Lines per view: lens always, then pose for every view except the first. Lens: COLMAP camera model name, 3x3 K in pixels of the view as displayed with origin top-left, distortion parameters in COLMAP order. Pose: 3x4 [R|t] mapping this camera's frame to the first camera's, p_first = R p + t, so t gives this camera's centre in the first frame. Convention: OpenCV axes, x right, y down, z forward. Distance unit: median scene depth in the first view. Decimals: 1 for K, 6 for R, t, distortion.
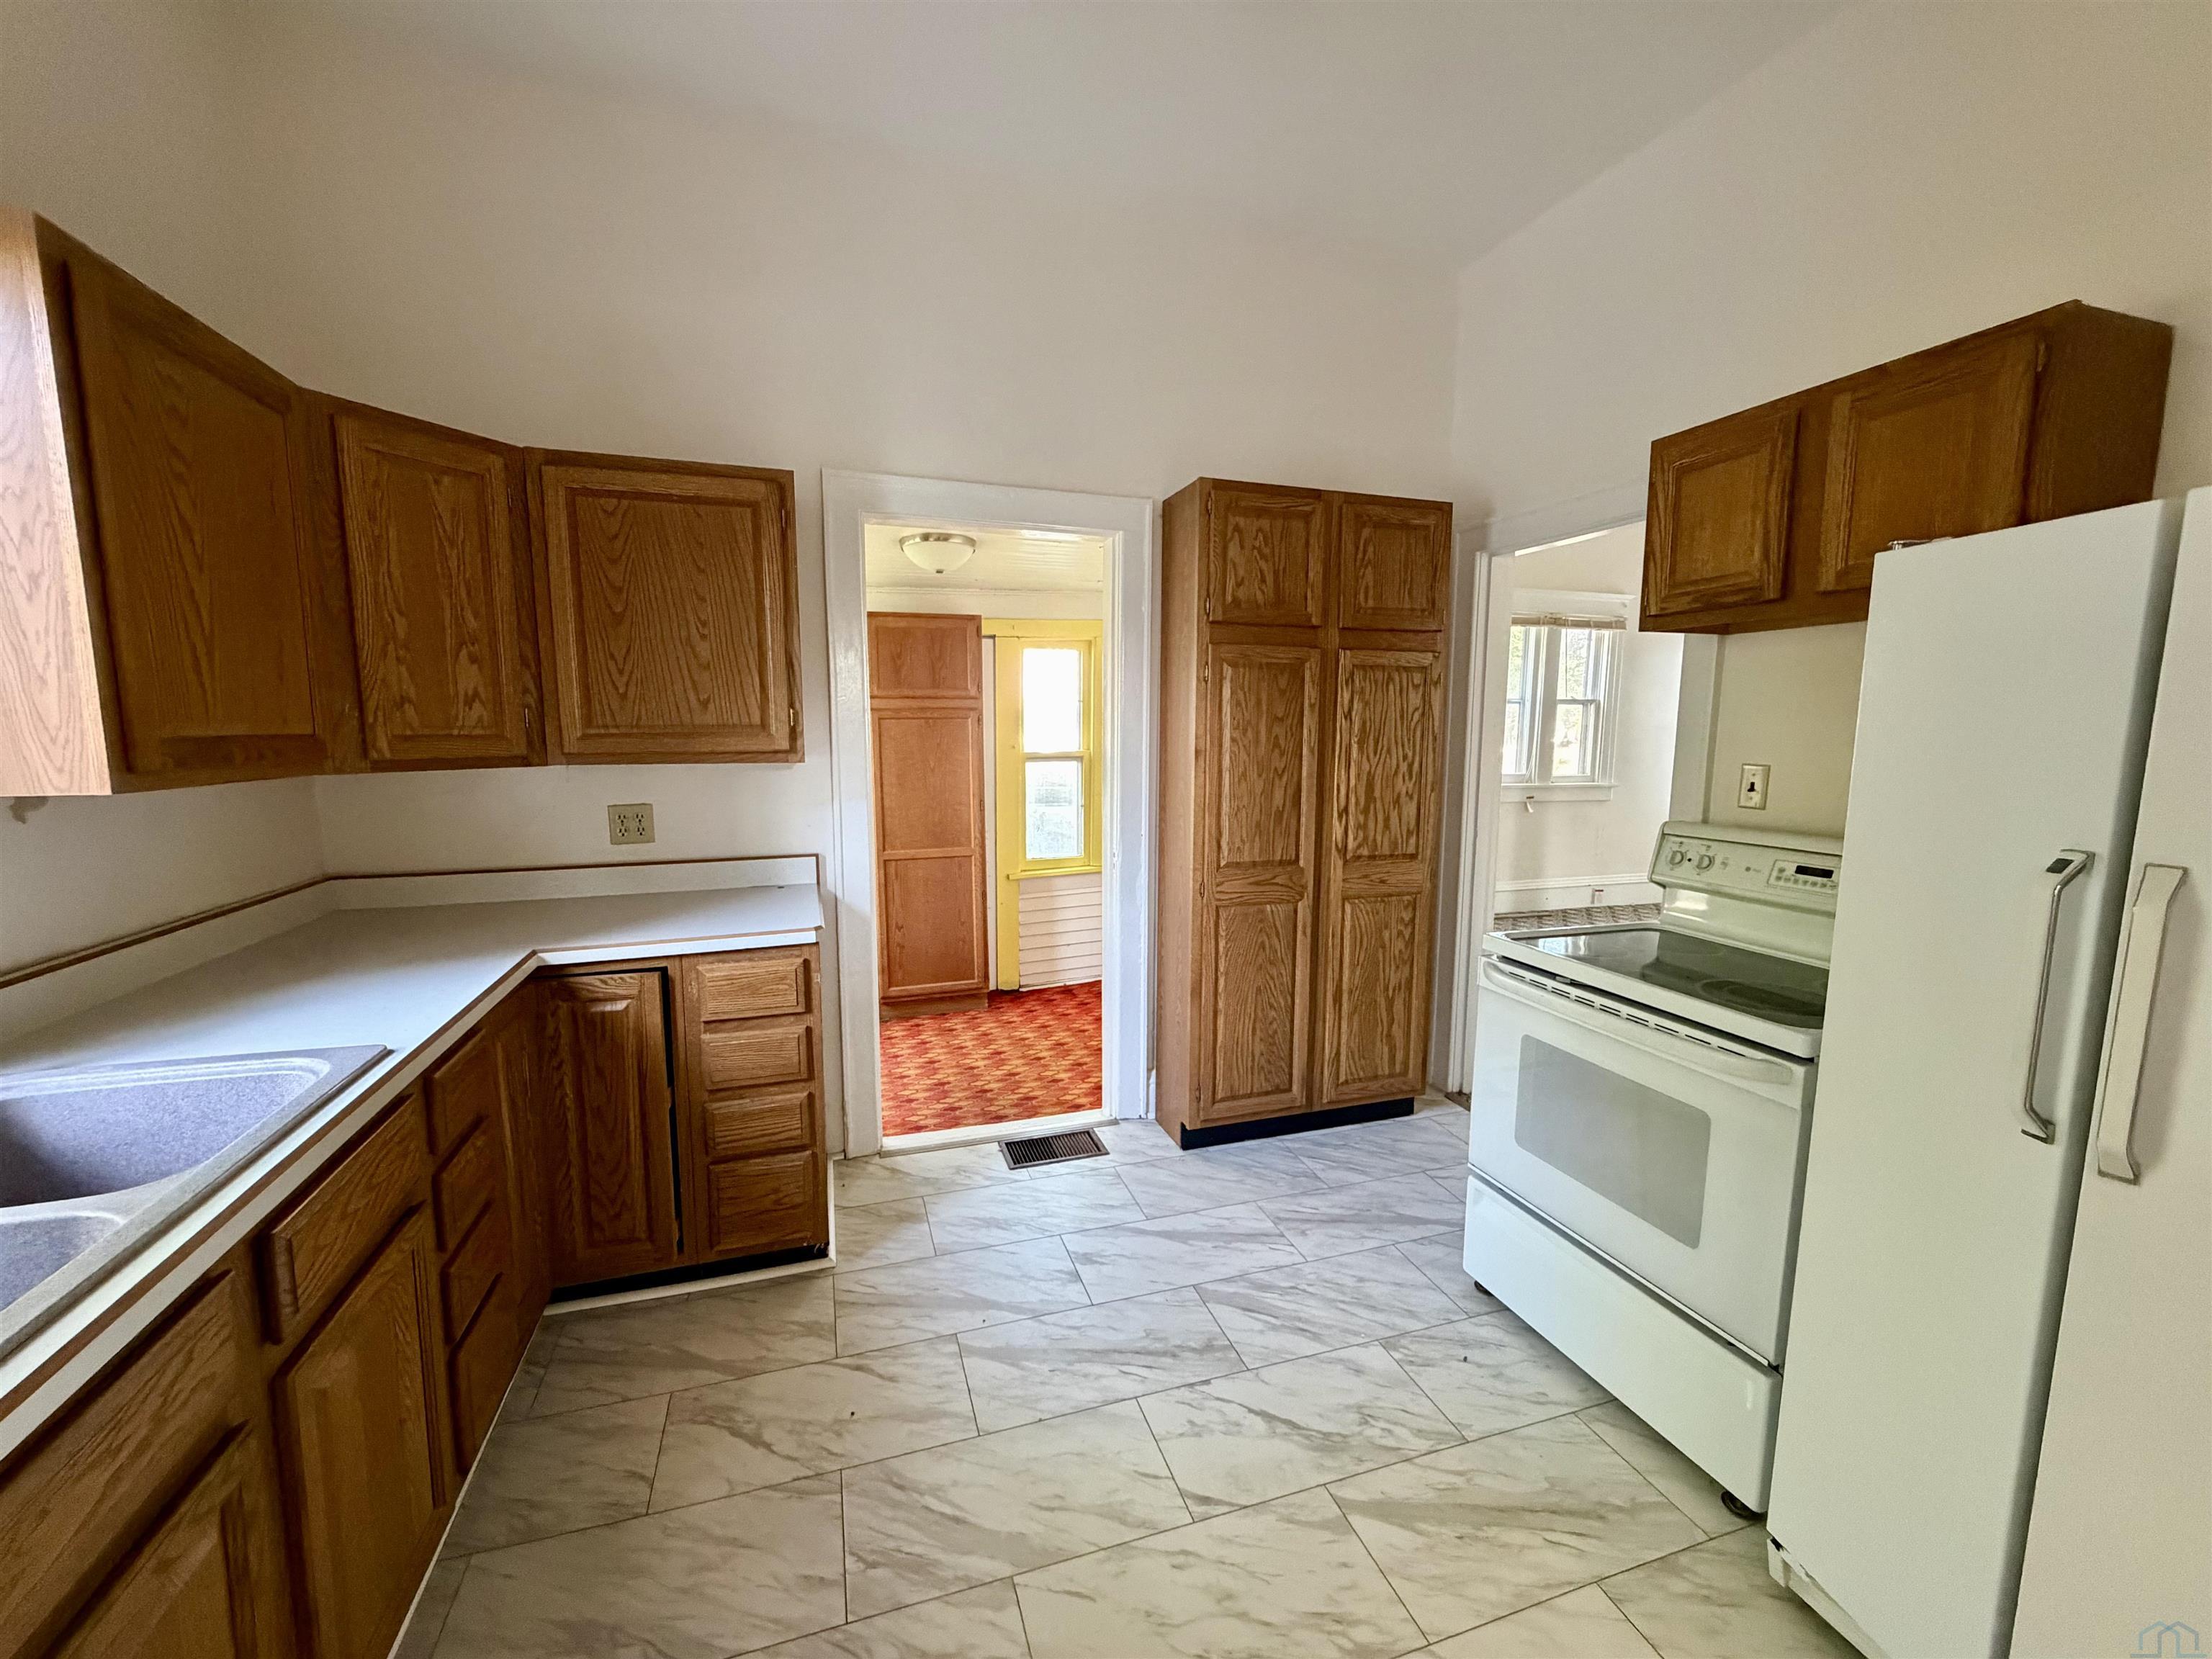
lens RADIAL K [[880.7, 0, 1105.8], [0, 880.7, 831.3], [0, 0, 1]] dist [0.004353, 0.000004]
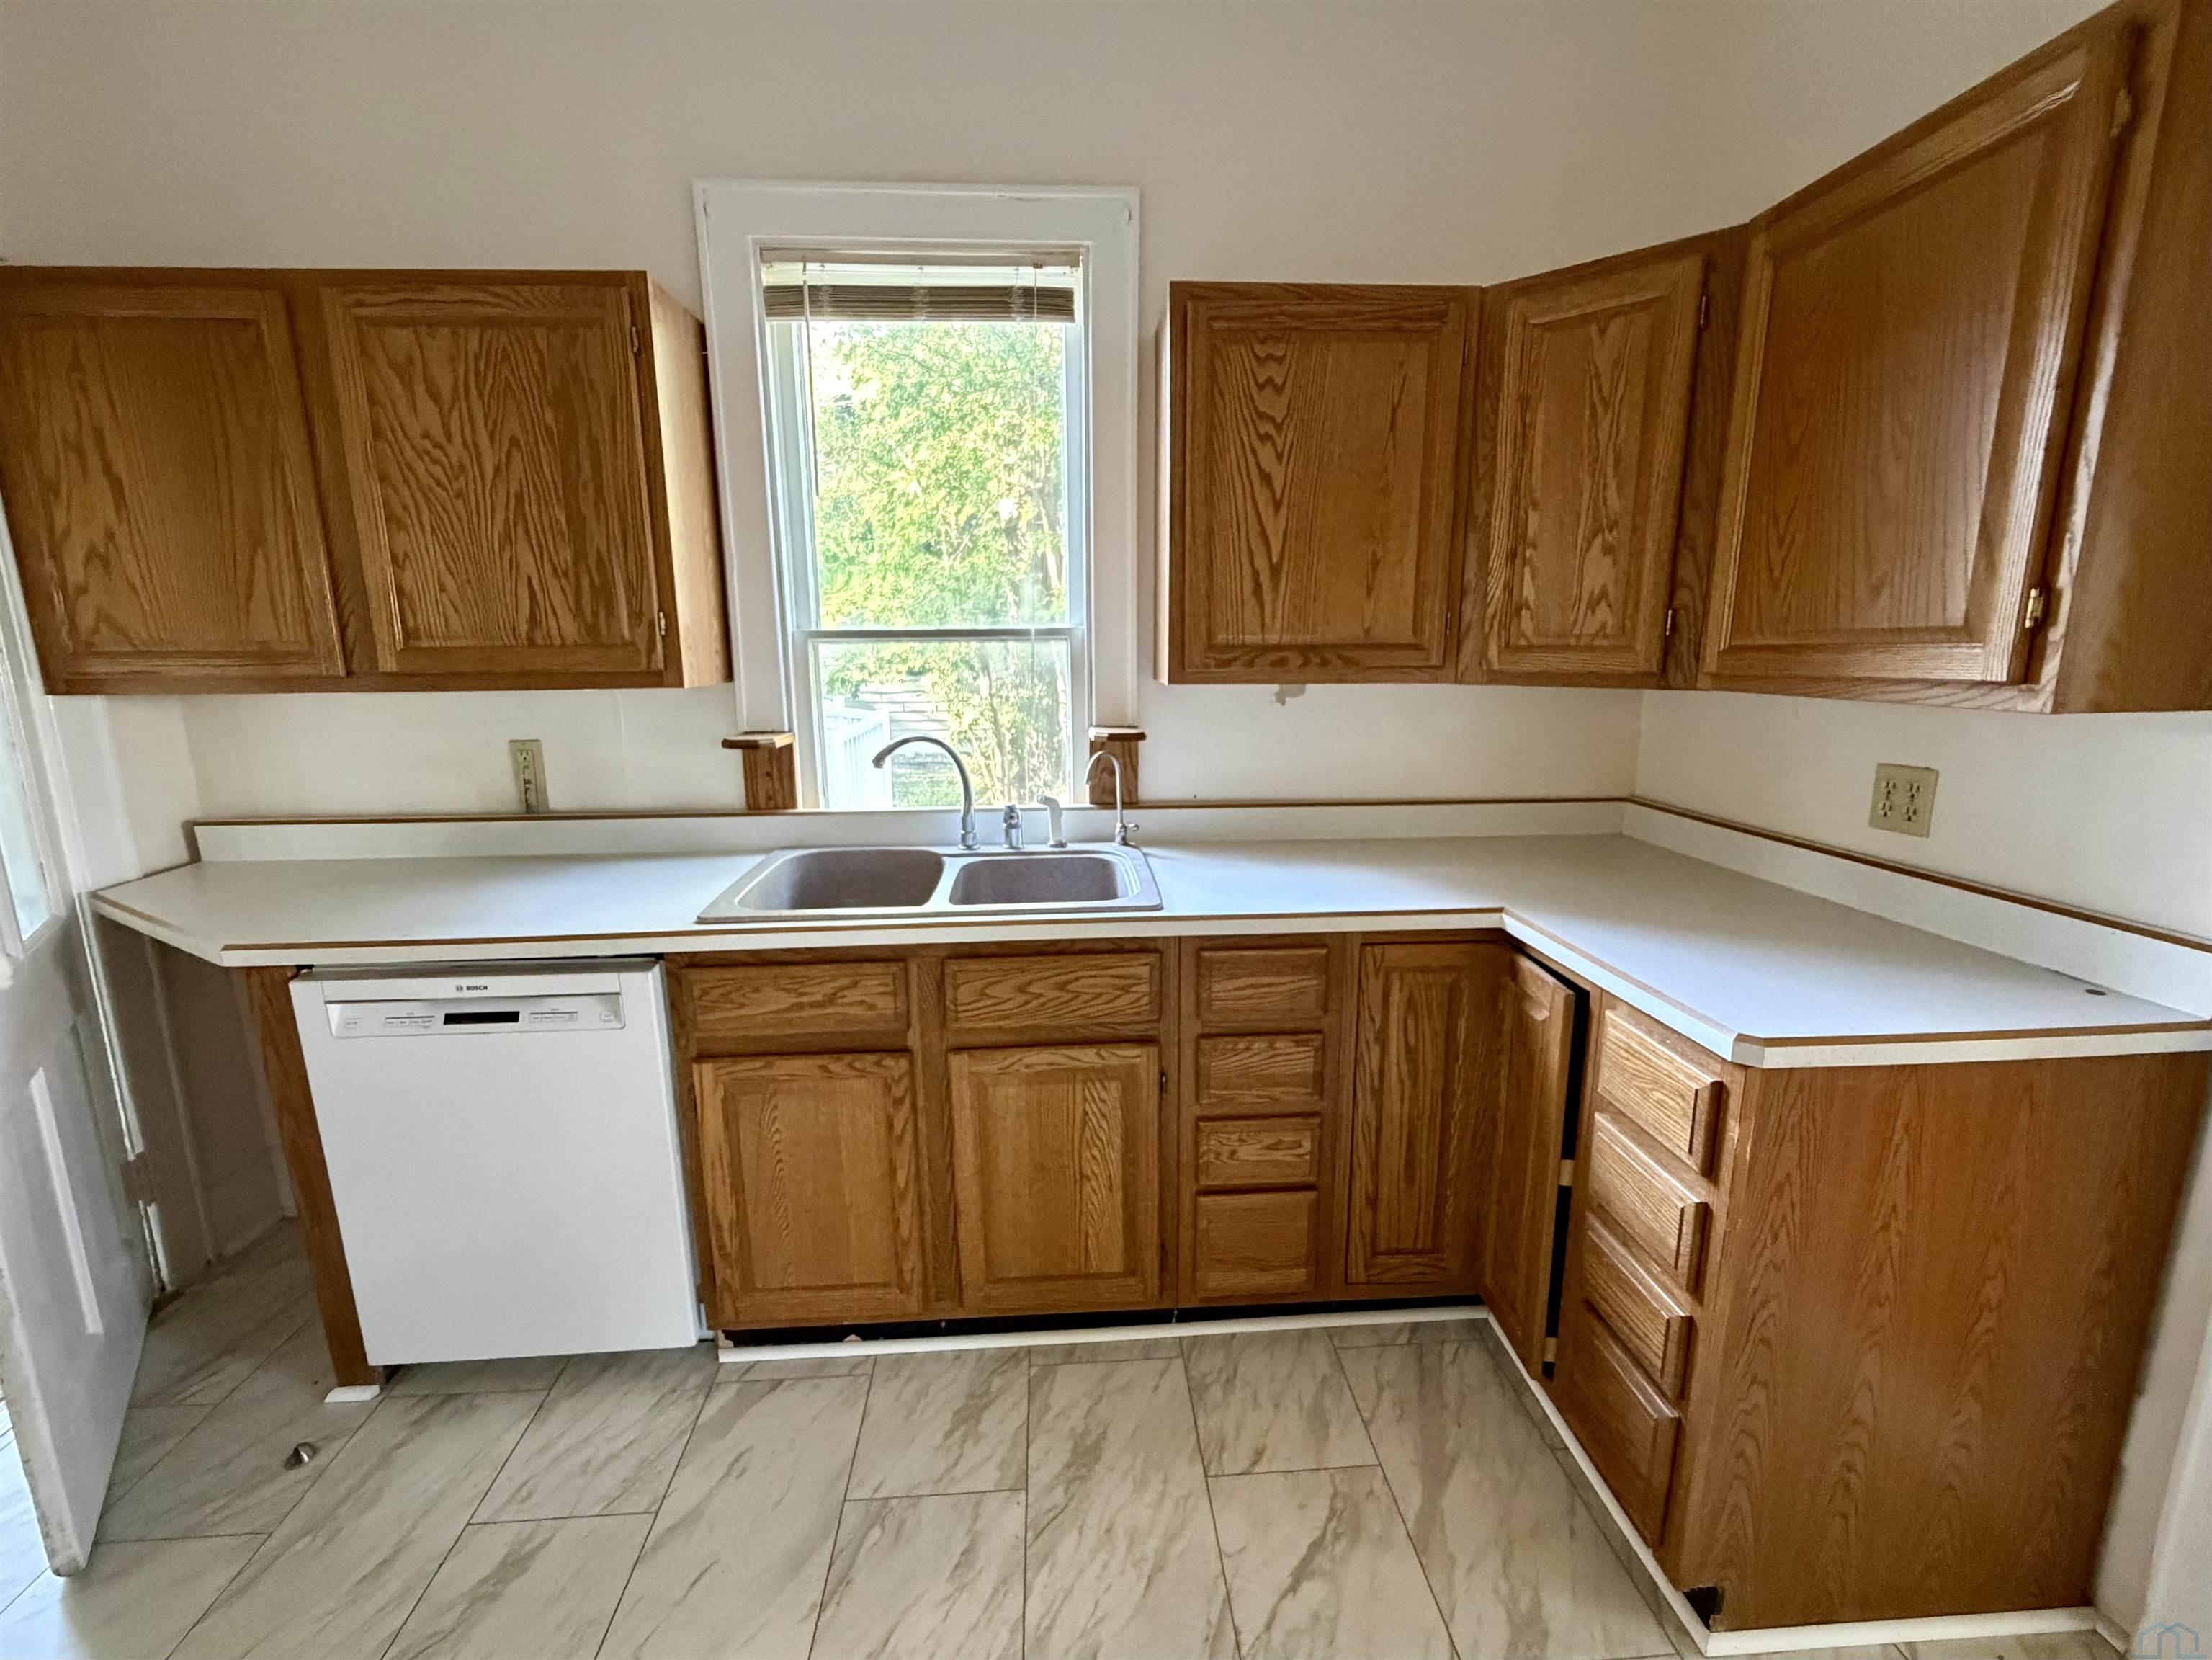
lens RADIAL K [[948.7, 0, 1104.7], [0, 948.7, 831.7], [0, 0, 1]] dist [0.001925, -0.000392]
pose [[-0.256745, 0.187844, -0.948049, 0.271195], [-0.108743, 0.969087, 0.221461, -0.088055], [0.960342, 0.159952, -0.228381, 0.800558]]
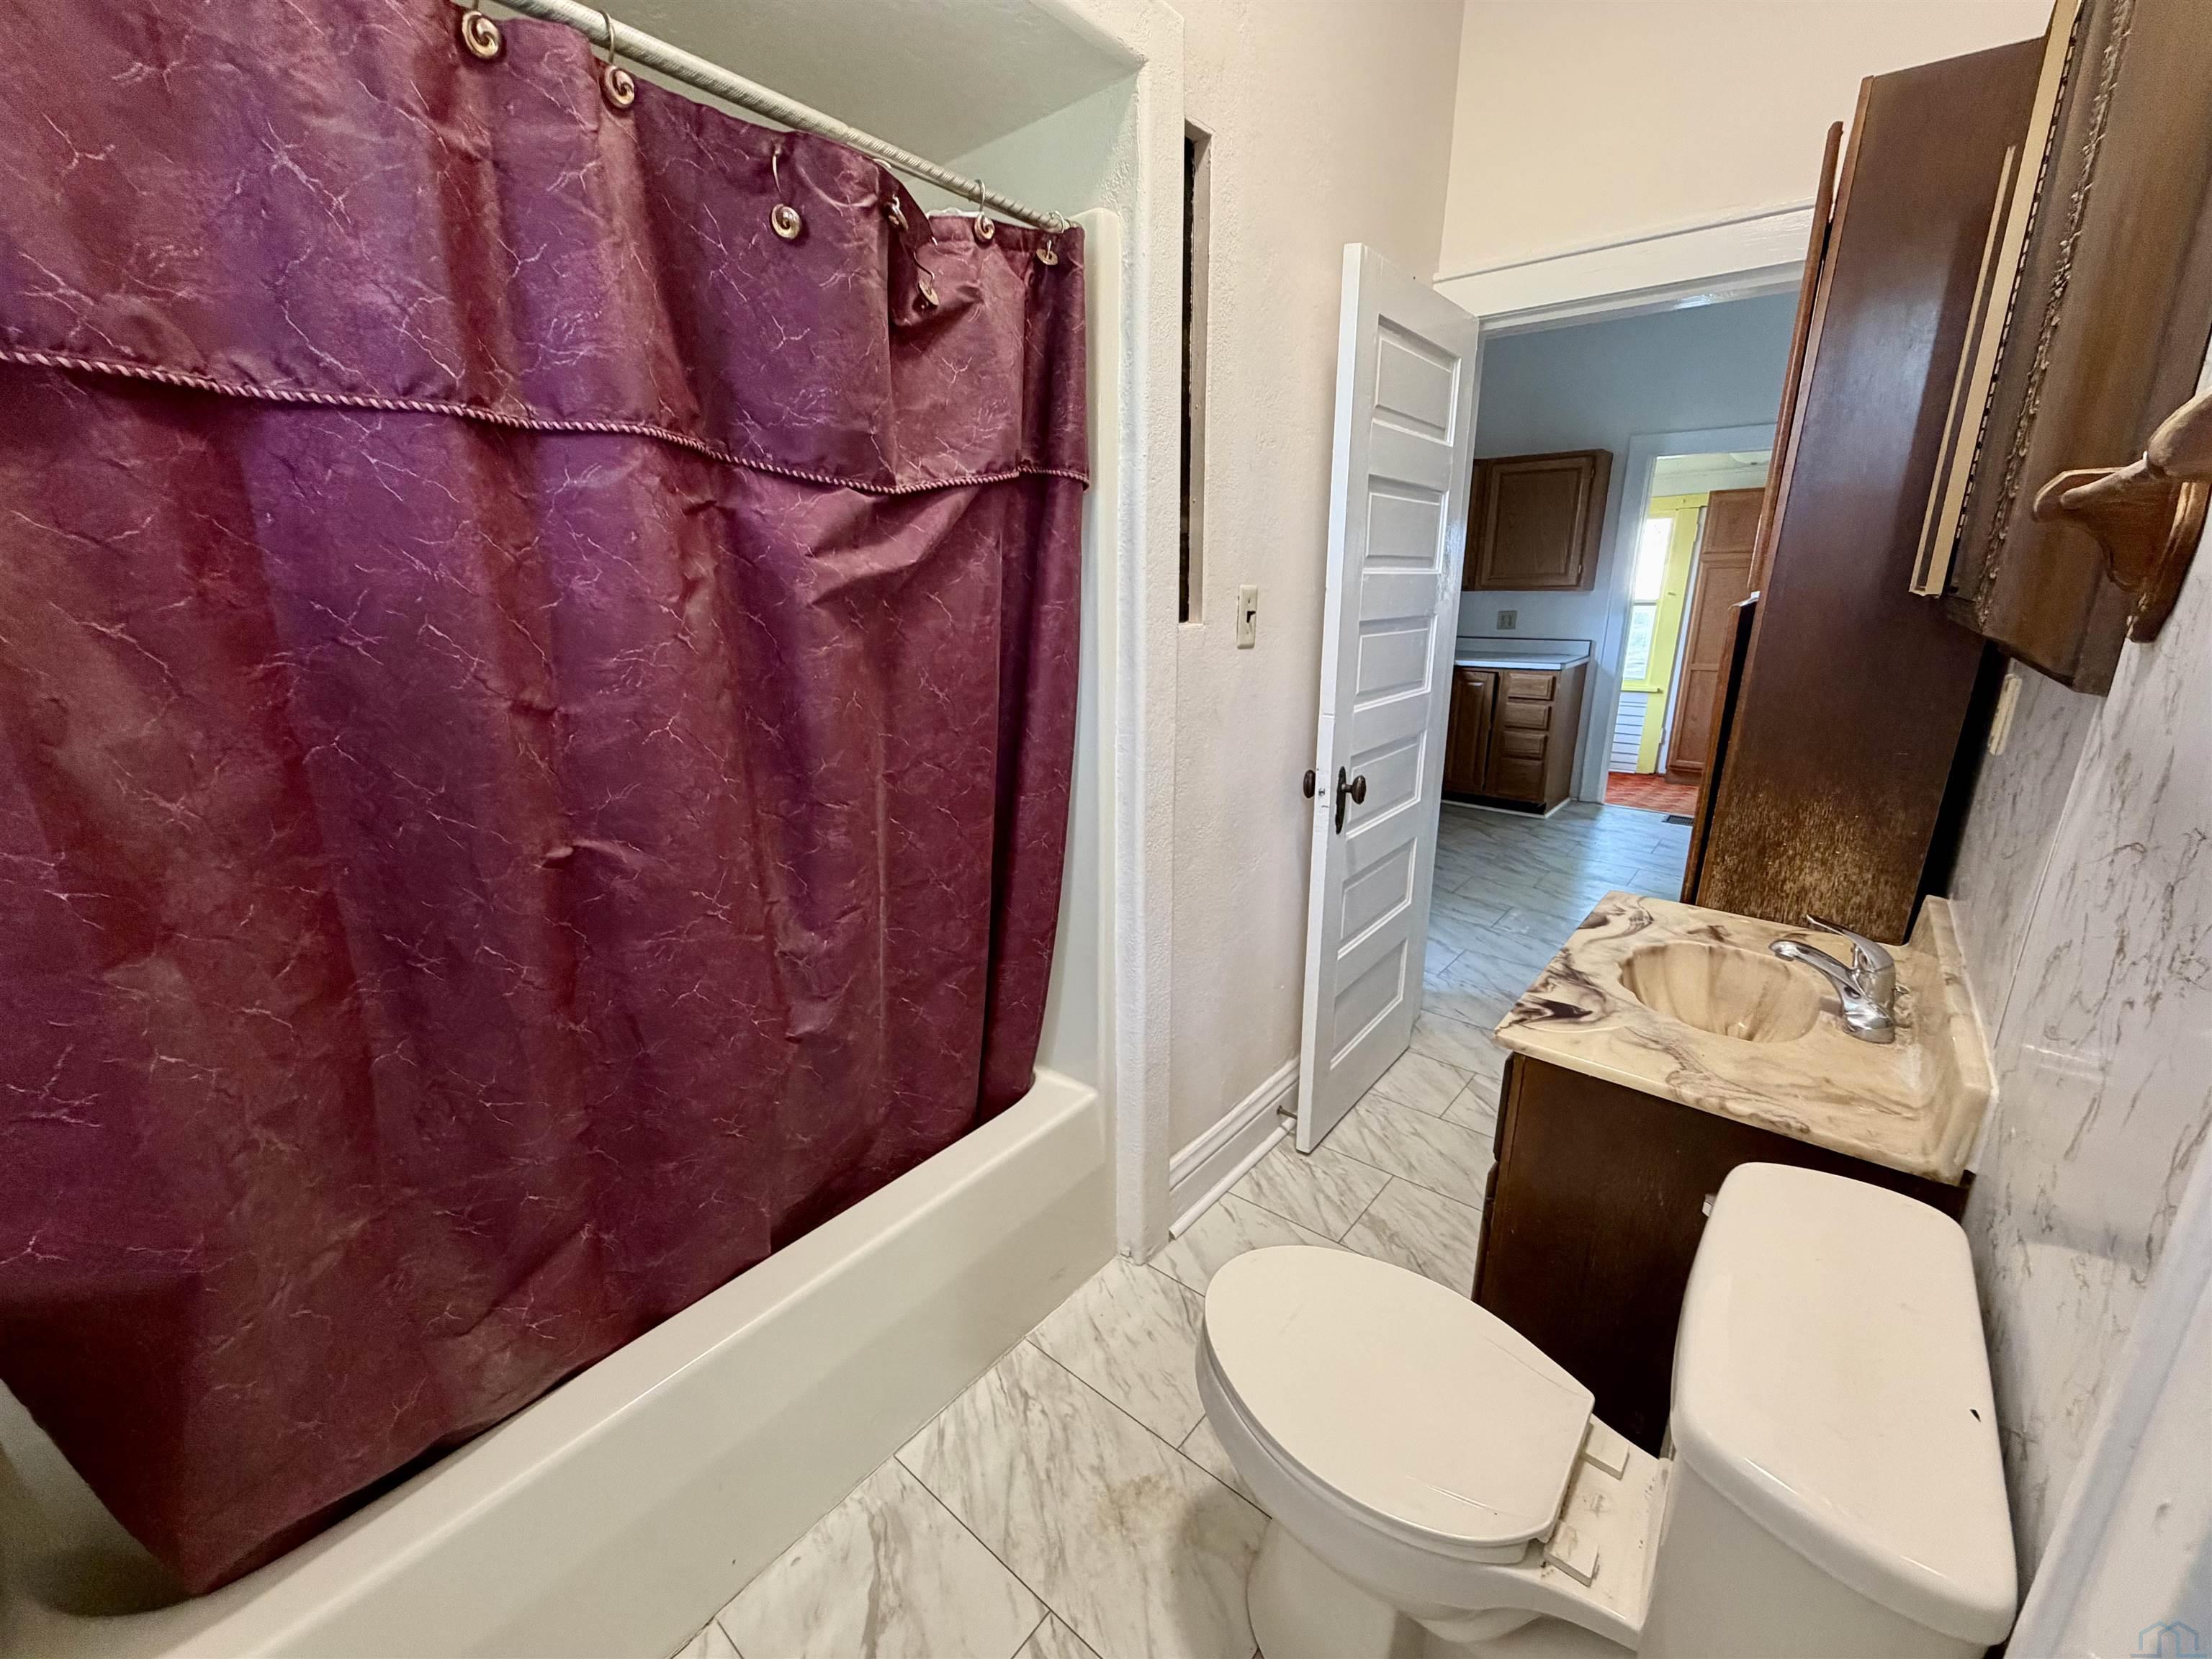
lens RADIAL K [[880.7, 0, 1112.4], [0, 880.7, 822.8], [0, 0, 1]] dist [0.004353, 0.000004]
pose [[0.531308, 0.222241, -0.817509, 1.093797], [-0.095930, 0.974554, 0.202588, 0.171407], [0.841730, -0.029213, 0.539108, -1.328790]]
